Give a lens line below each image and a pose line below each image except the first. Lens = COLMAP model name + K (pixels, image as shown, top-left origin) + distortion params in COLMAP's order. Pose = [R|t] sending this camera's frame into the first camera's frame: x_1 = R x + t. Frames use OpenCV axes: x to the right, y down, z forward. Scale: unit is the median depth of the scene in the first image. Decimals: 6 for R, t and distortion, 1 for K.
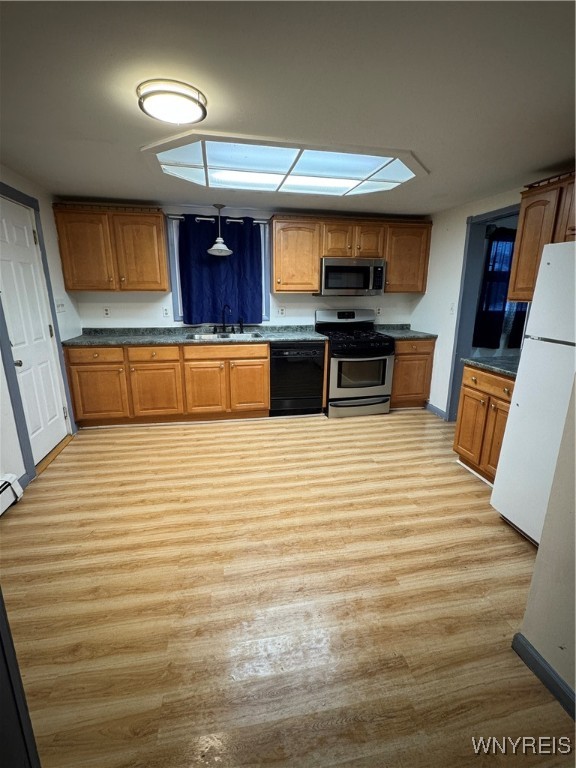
lens RADIAL K [[351.6, 0, 289.7], [0, 351.6, 382.7], [0, 0, 1]] dist [-0.000236, 0.001002]
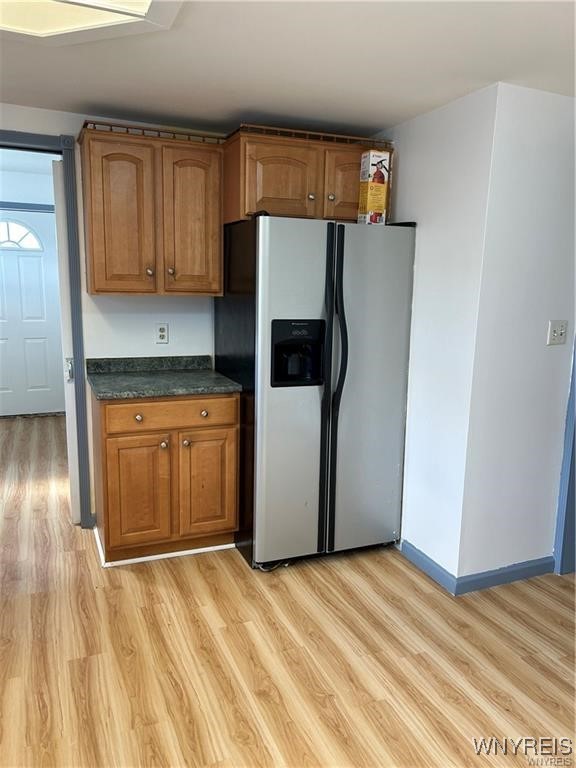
lens RADIAL K [[570.4, 0, 286.2], [0, 570.4, 383.0], [0, 0, 1]] dist [0.000046, 0.001792]
pose [[-0.207084, -0.169550, 0.963519, -0.523187], [0.213478, 0.953304, 0.213634, -0.239122], [-0.954748, 0.249930, -0.161219, 0.930452]]
